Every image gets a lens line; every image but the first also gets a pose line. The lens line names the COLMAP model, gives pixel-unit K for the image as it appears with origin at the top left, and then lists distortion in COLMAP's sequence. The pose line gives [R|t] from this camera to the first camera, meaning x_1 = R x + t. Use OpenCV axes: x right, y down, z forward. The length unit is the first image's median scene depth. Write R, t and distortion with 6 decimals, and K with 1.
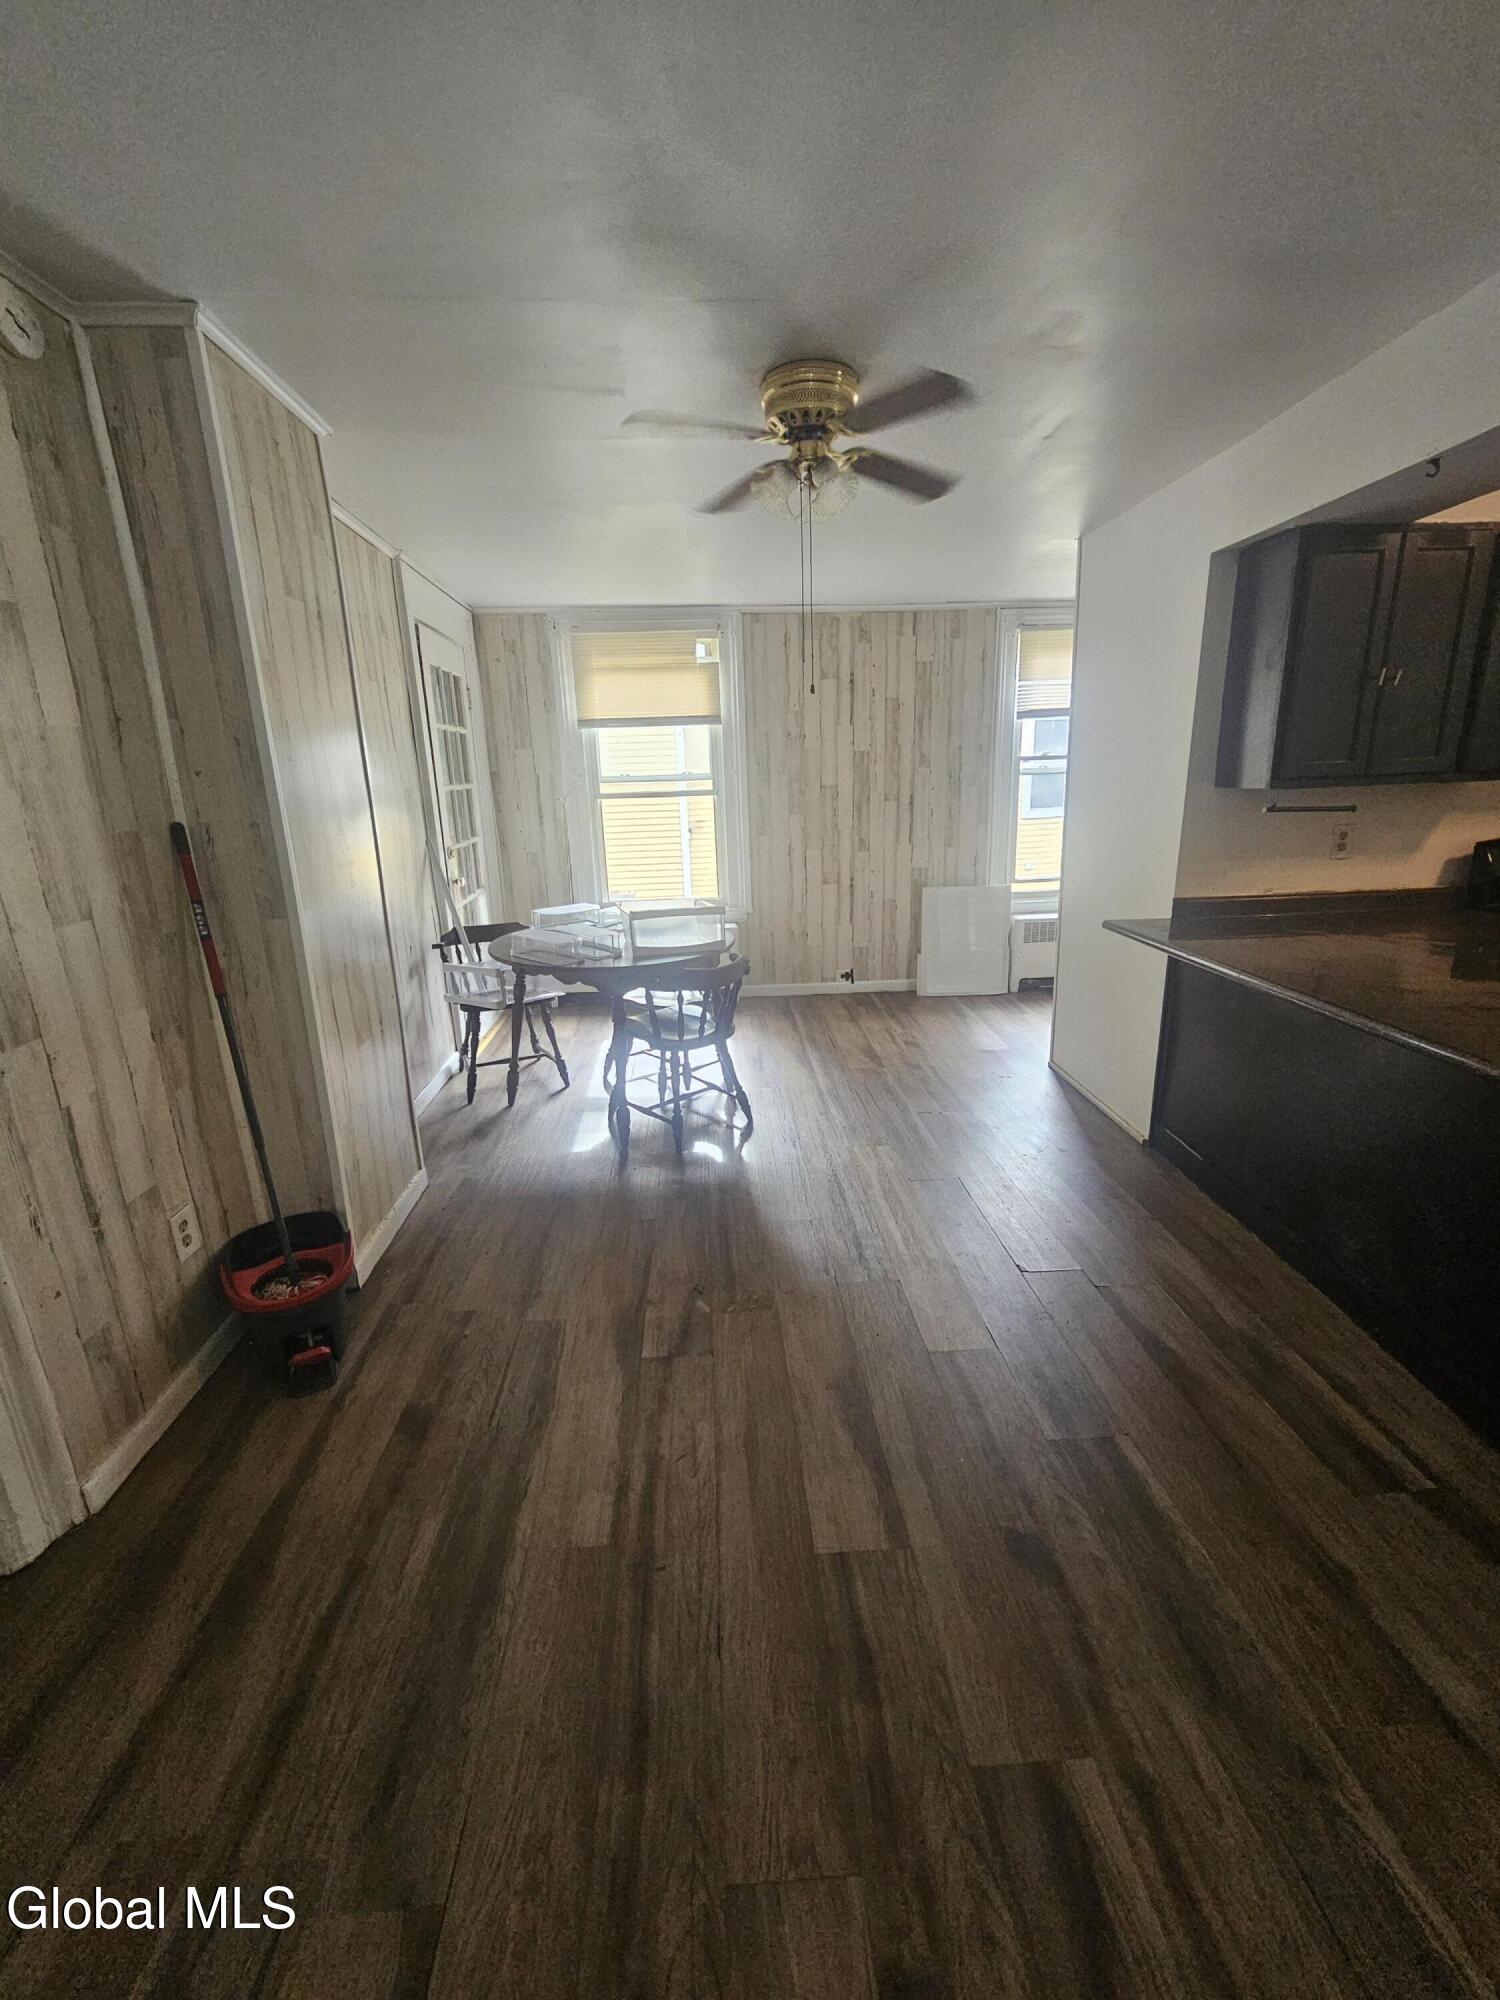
lens RADIAL K [[805.1, 0, 748.4], [0, 805.1, 1005.0], [0, 0, 1]] dist [-0.002924, -0.000922]
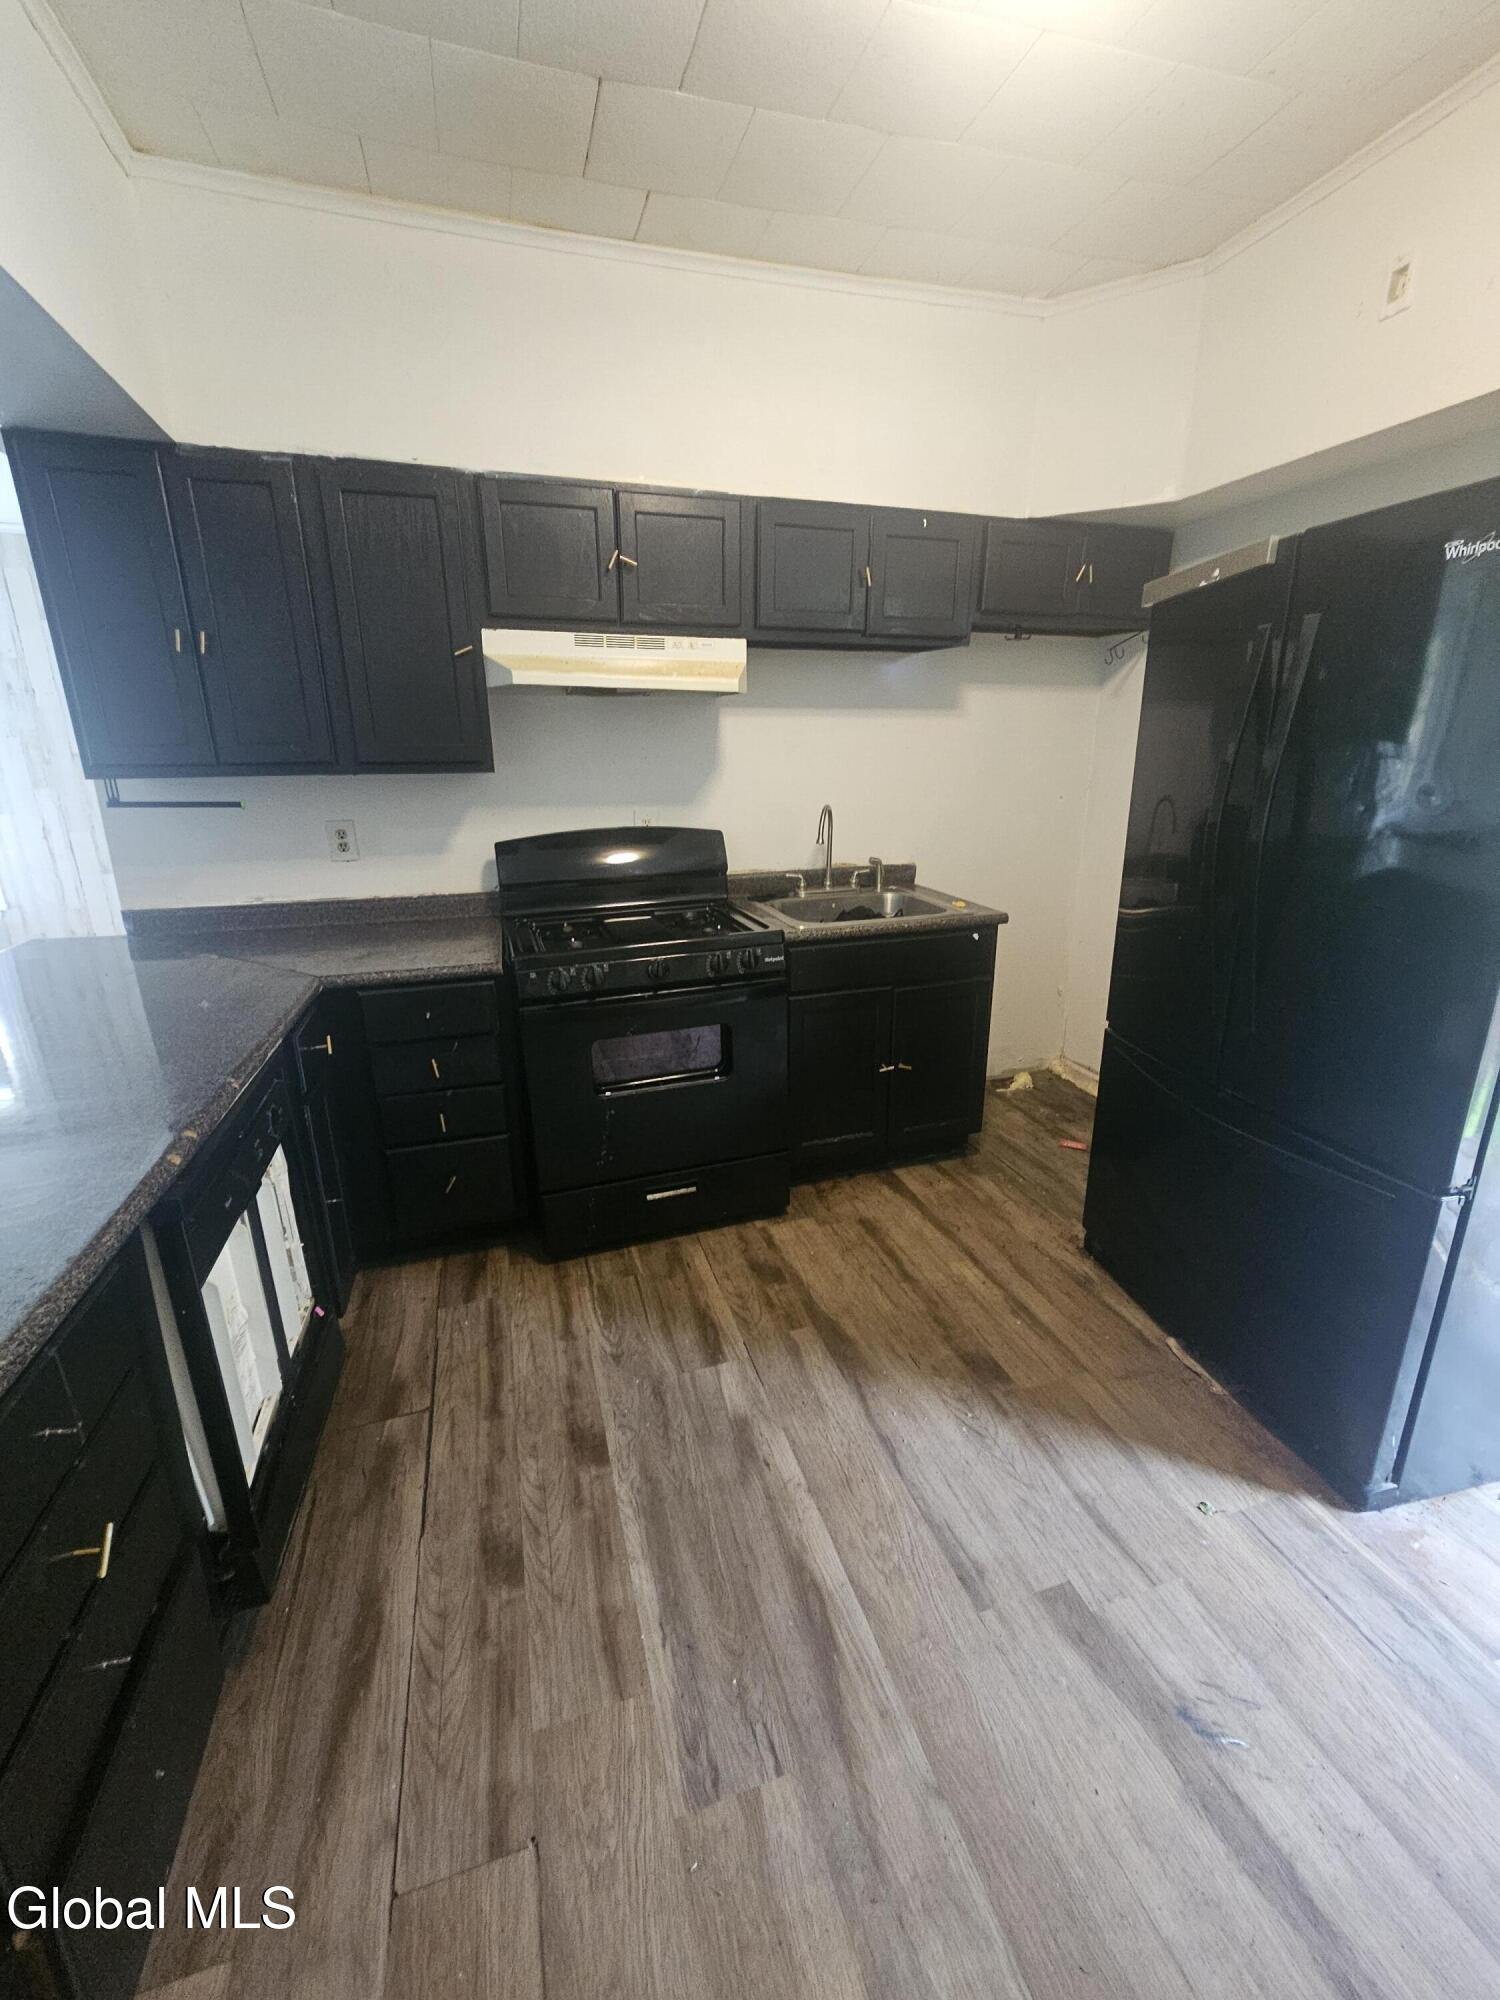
lens RADIAL K [[805.1, 0, 748.7], [0, 805.1, 997.5], [0, 0, 1]] dist [-0.002924, -0.000922]
pose [[0.970085, -0.042669, 0.238985, 0.942359], [0.034689, 0.998694, 0.037497, -0.054289], [-0.240273, -0.028085, 0.970299, 0.064343]]
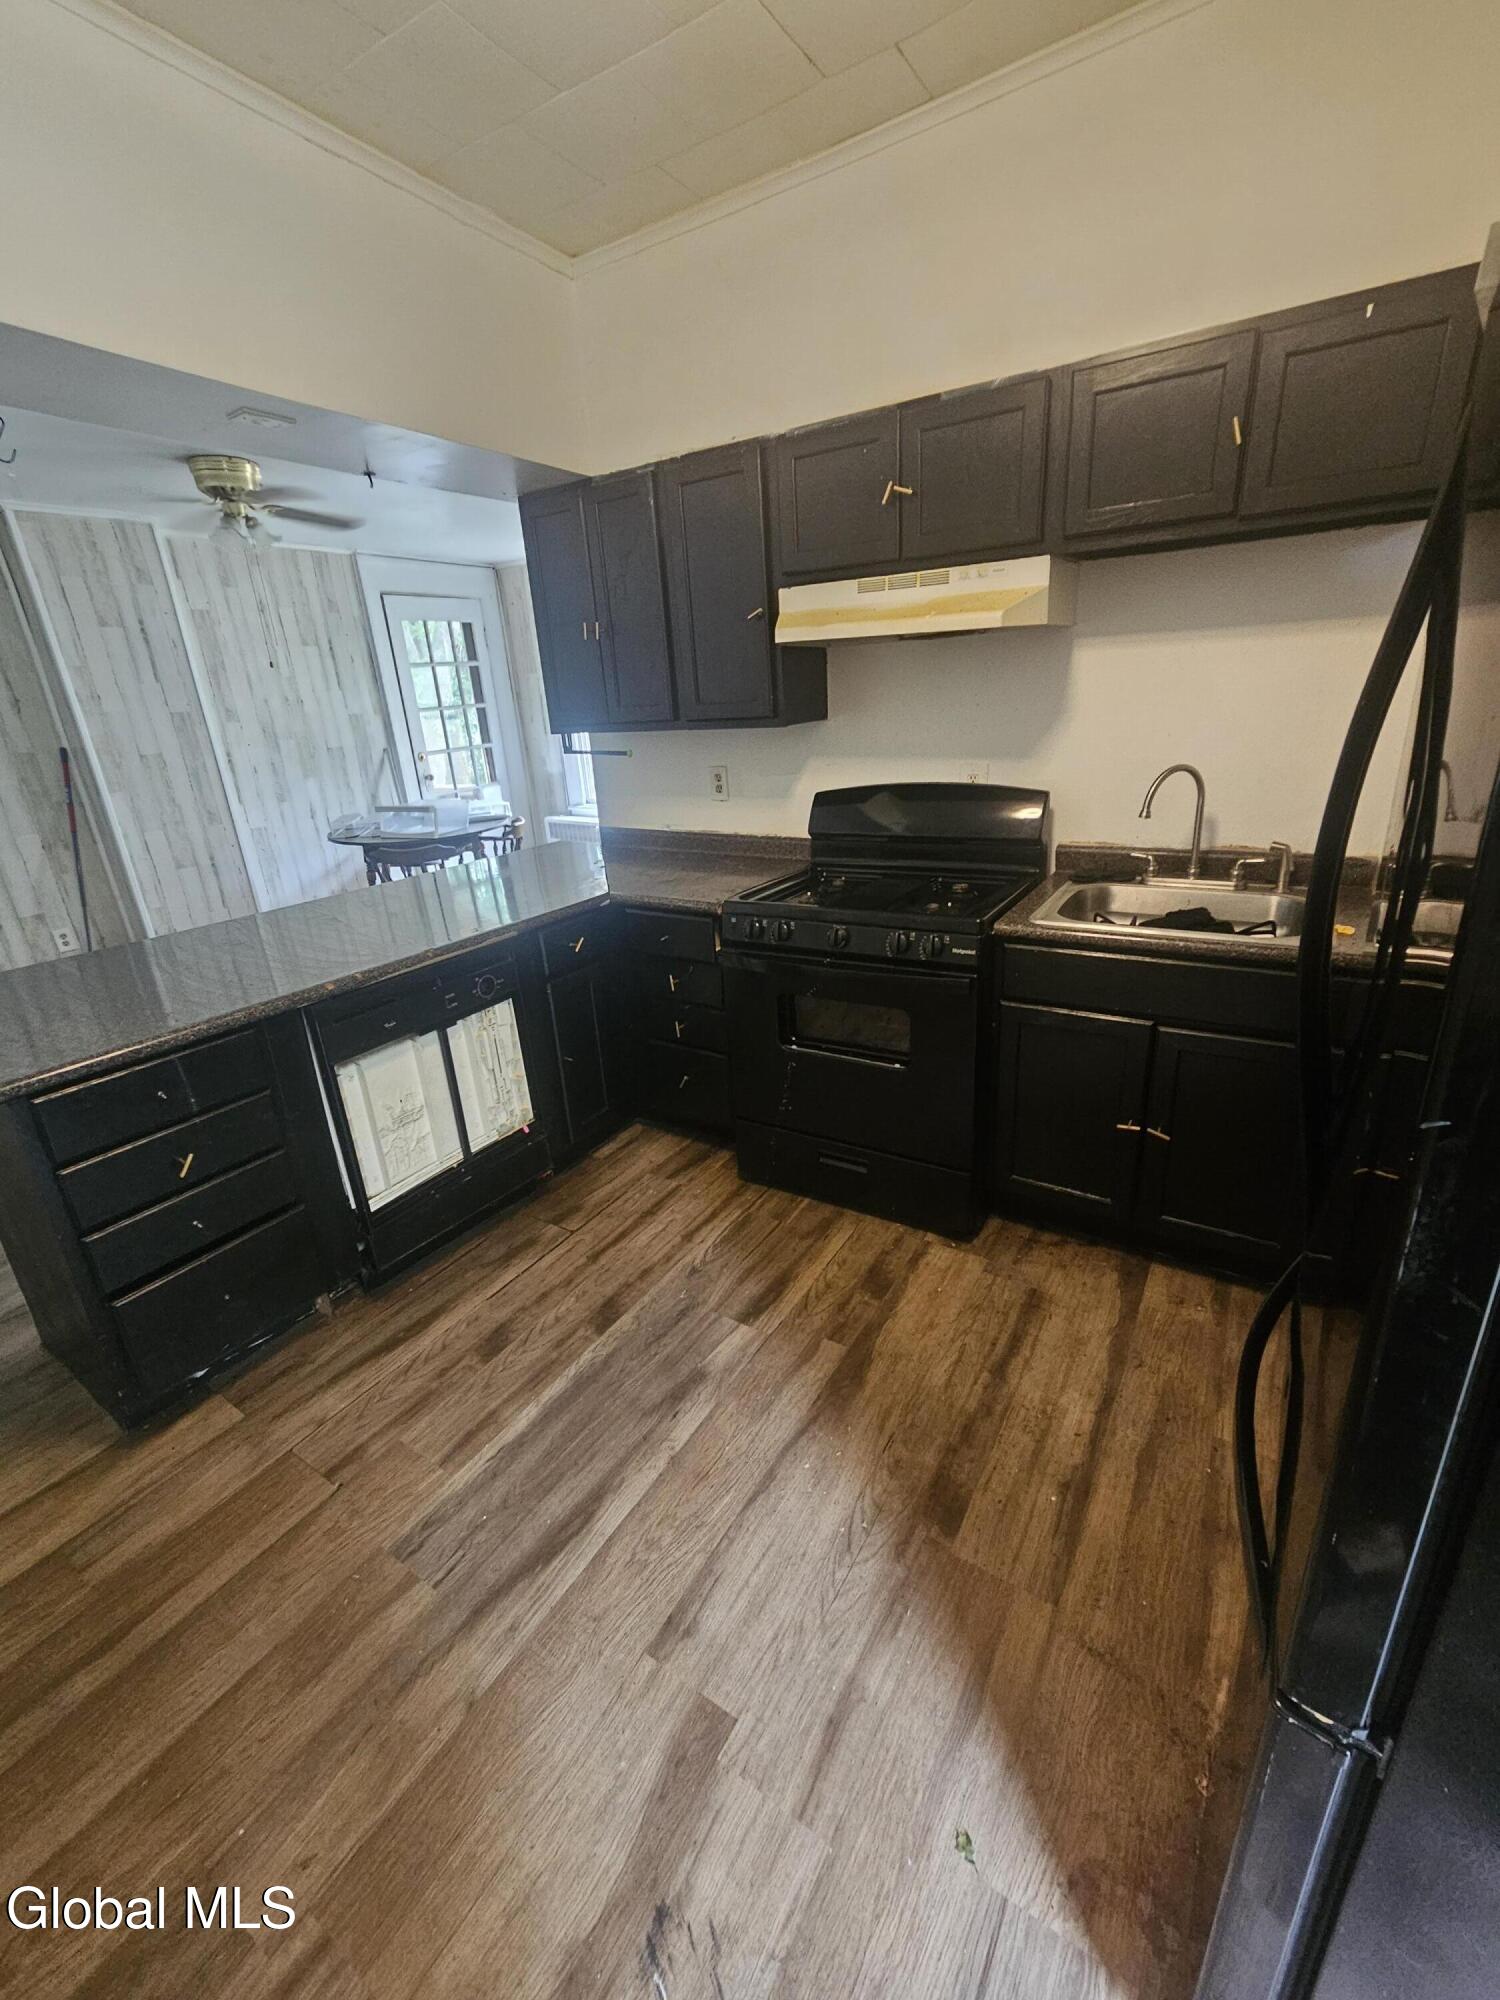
lens RADIAL K [[805.1, 0, 741.2], [0, 805.1, 1002.8], [0, 0, 1]] dist [-0.002924, -0.000922]
pose [[0.811878, 0.202777, -0.547481, 1.371045], [-0.129995, 0.976991, 0.169086, -0.107796], [0.569170, -0.066108, 0.819558, 0.161757]]
